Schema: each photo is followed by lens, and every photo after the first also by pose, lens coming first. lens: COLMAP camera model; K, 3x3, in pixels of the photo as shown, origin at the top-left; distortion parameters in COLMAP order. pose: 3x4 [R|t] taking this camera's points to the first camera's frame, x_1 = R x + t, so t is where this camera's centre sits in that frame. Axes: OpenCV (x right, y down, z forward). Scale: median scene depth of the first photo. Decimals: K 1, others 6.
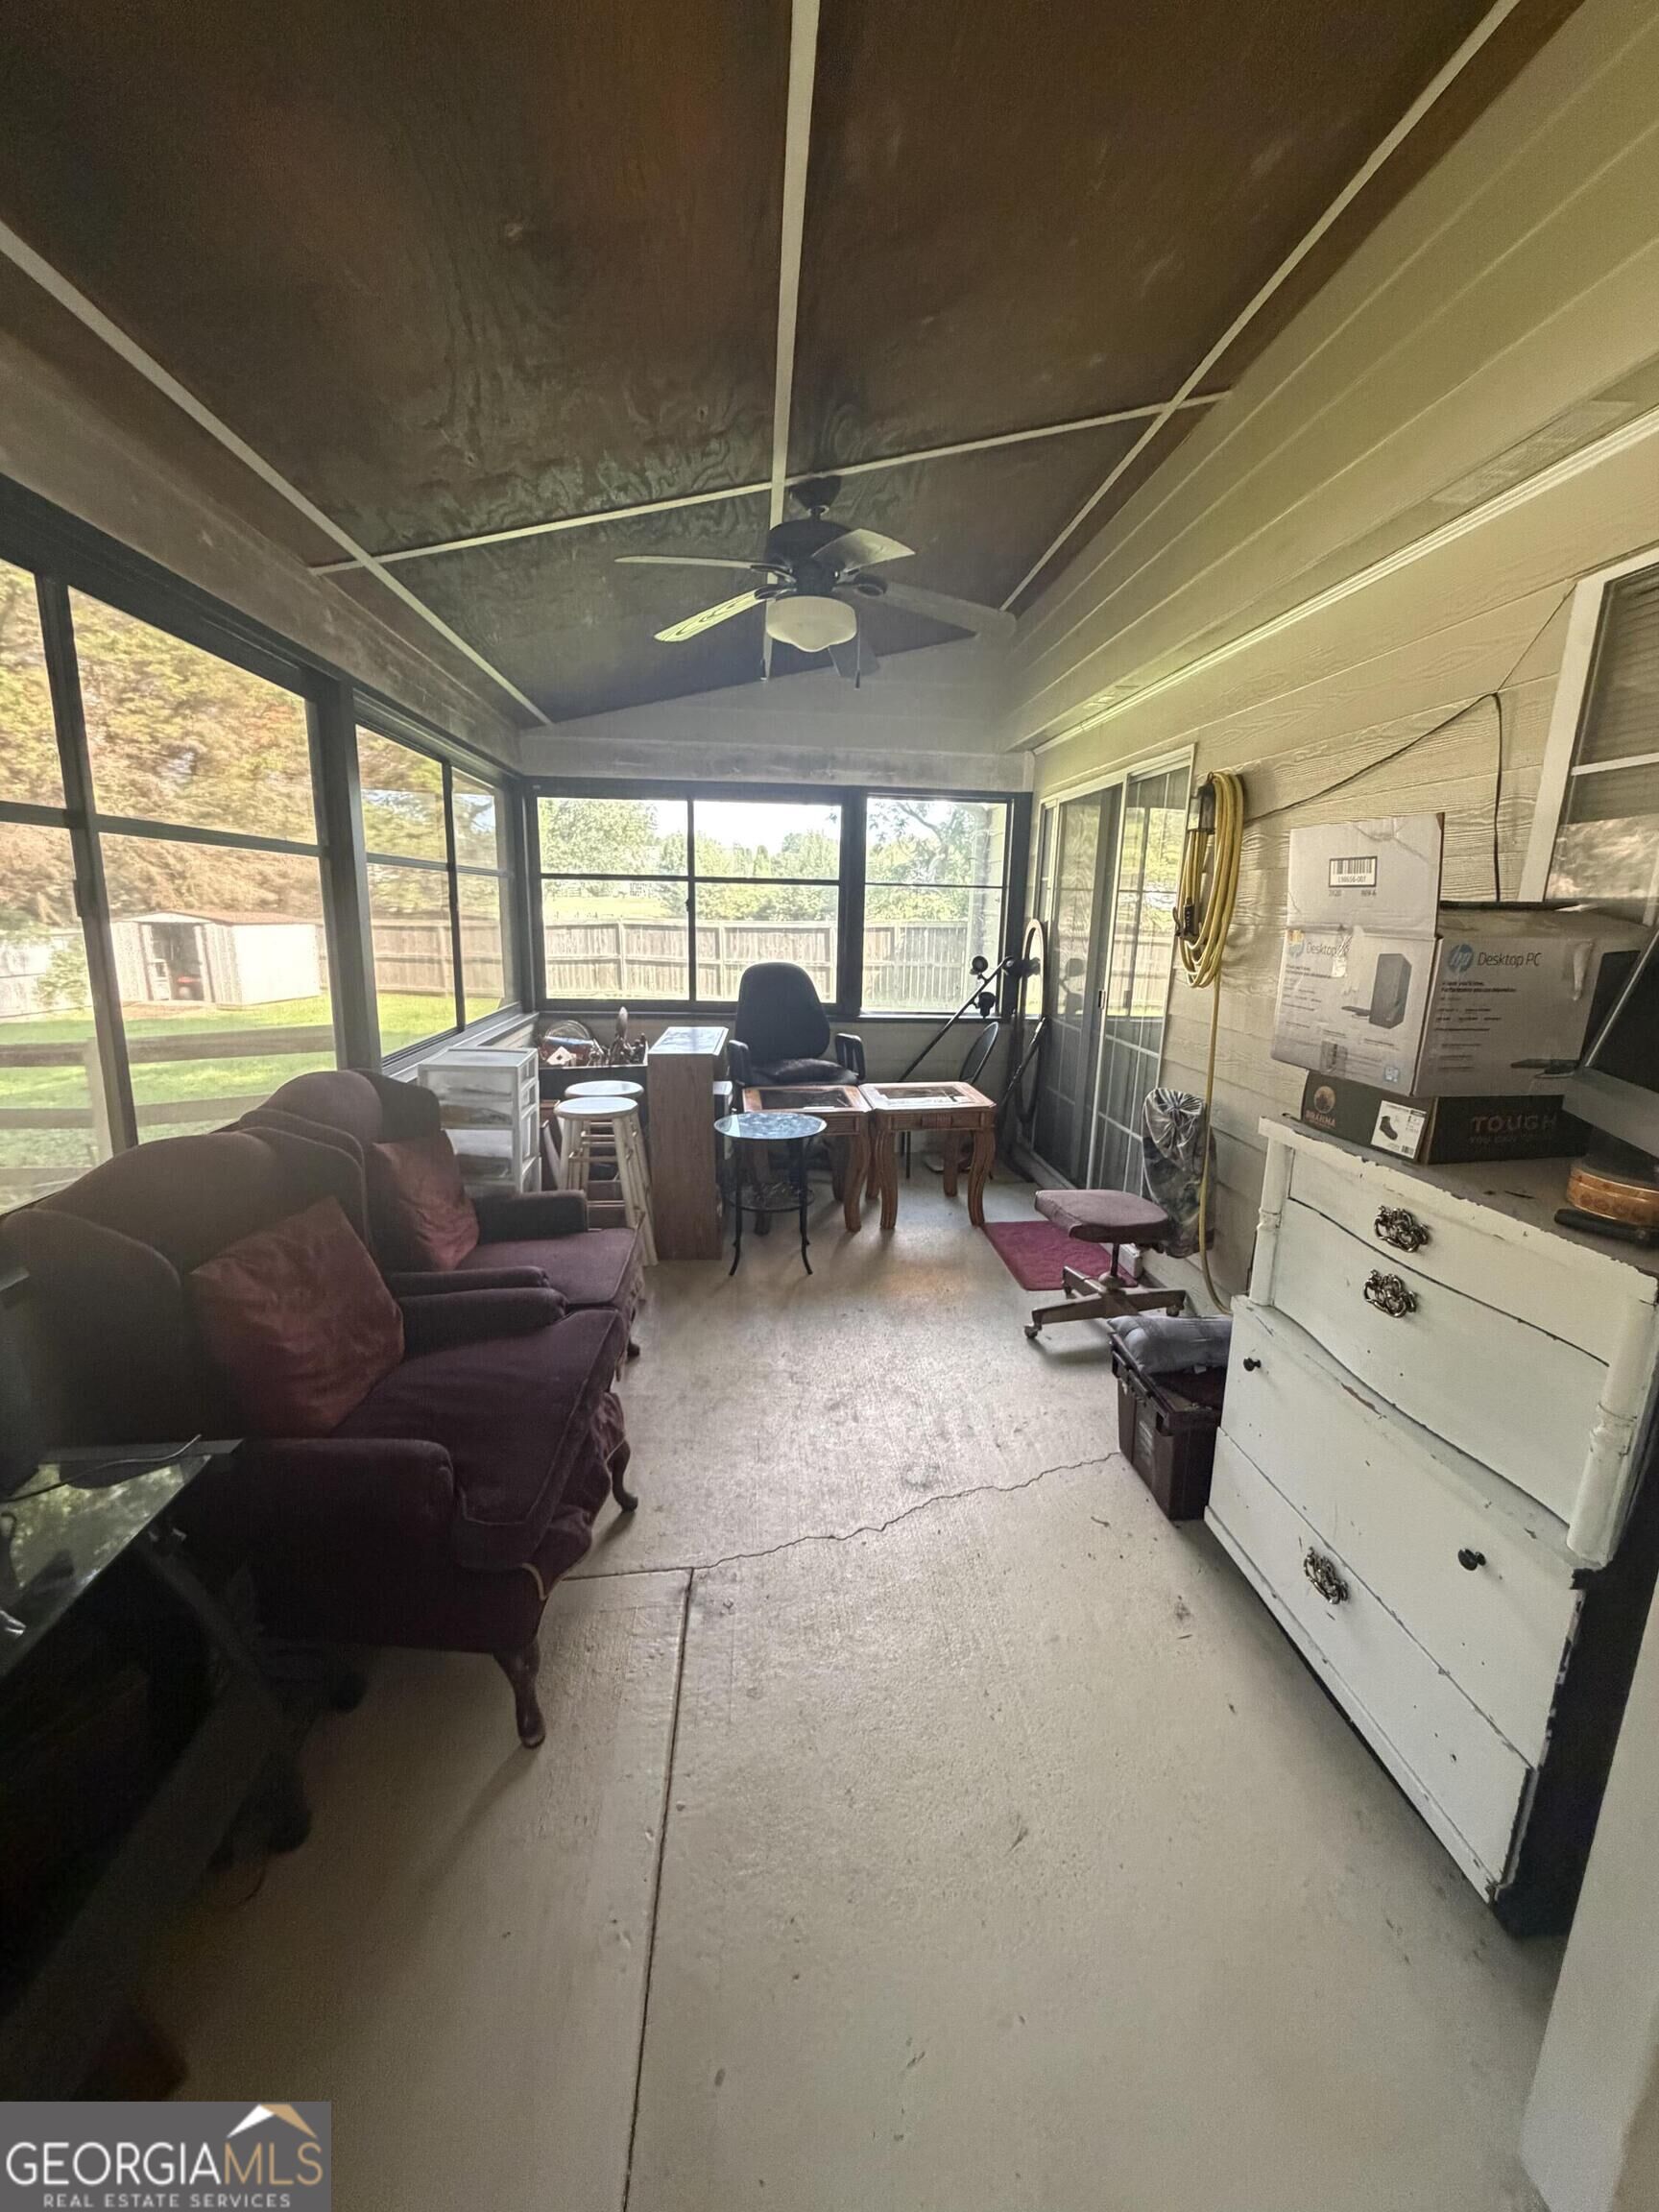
lens RADIAL K [[892.9, 0, 844.6], [0, 892.9, 1104.8], [0, 0, 1]] dist [0.000373, 0.000026]
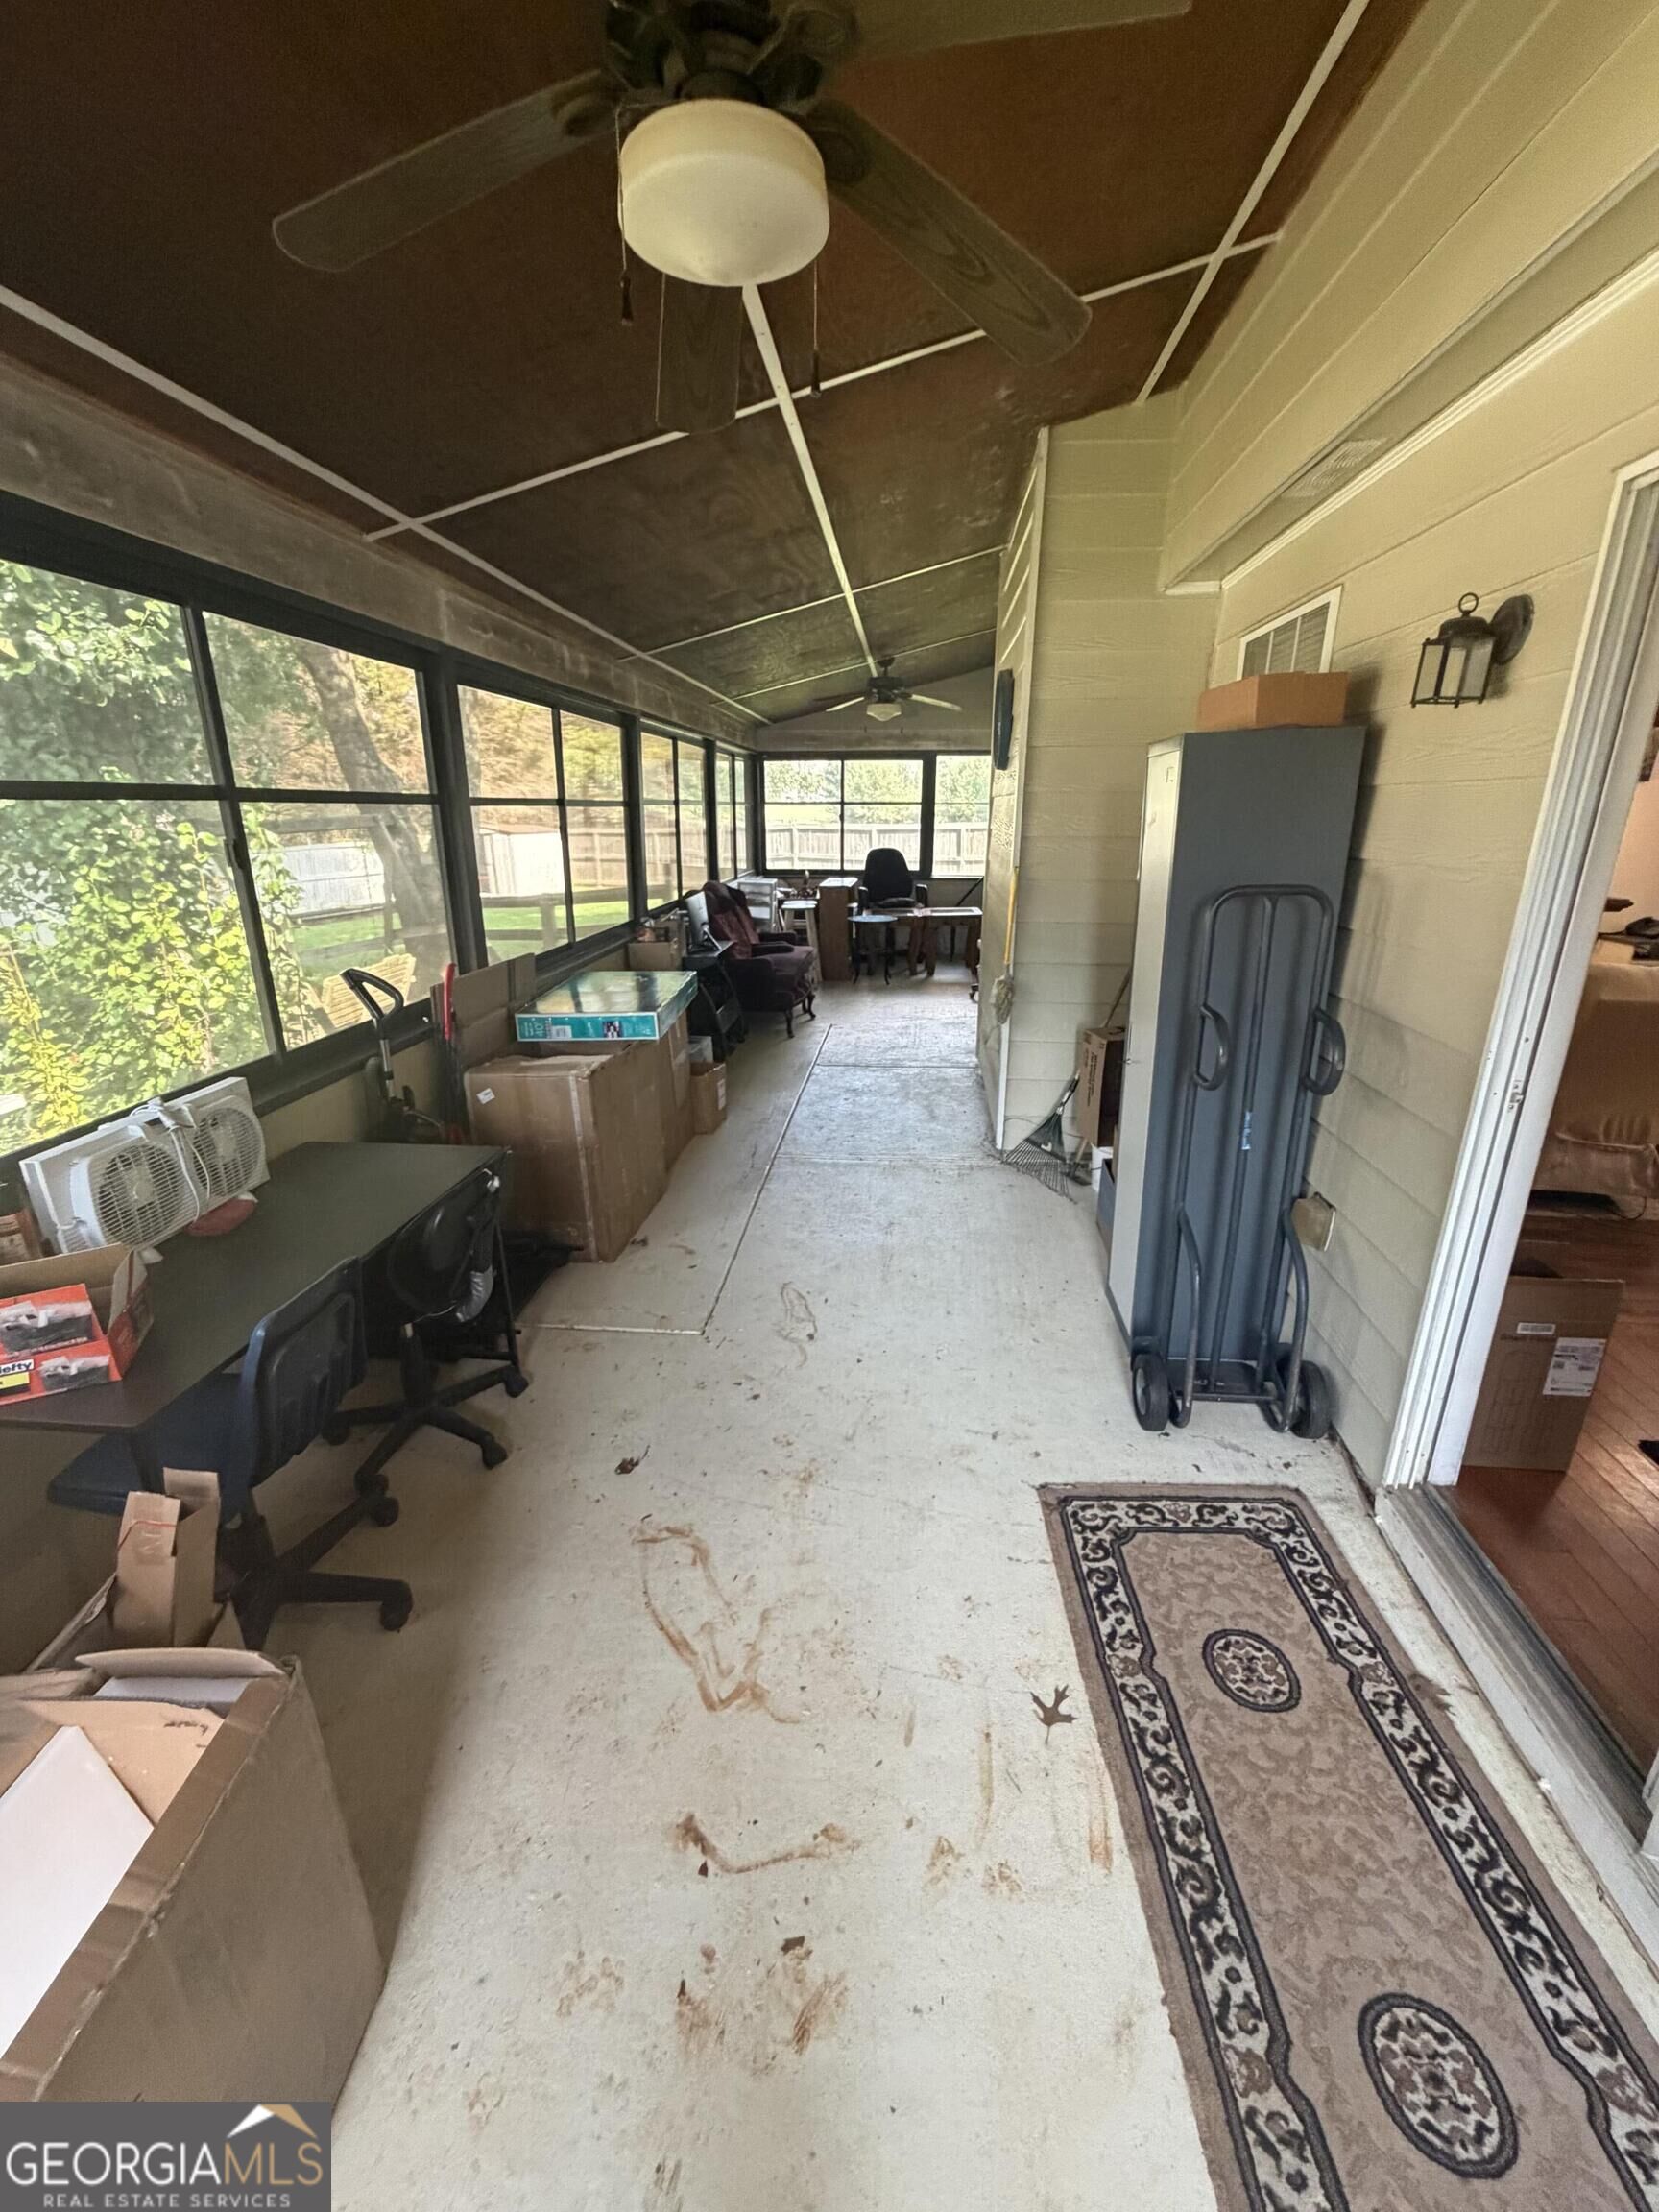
lens RADIAL K [[892.9, 0, 828.0], [0, 892.9, 1108.4], [0, 0, 1]] dist [0.000373, 0.000026]
pose [[0.980982, 0.040334, -0.189863, 0.188829], [-0.019957, 0.993946, 0.108039, 0.192285], [0.193072, -0.102196, 0.975848, -0.946791]]
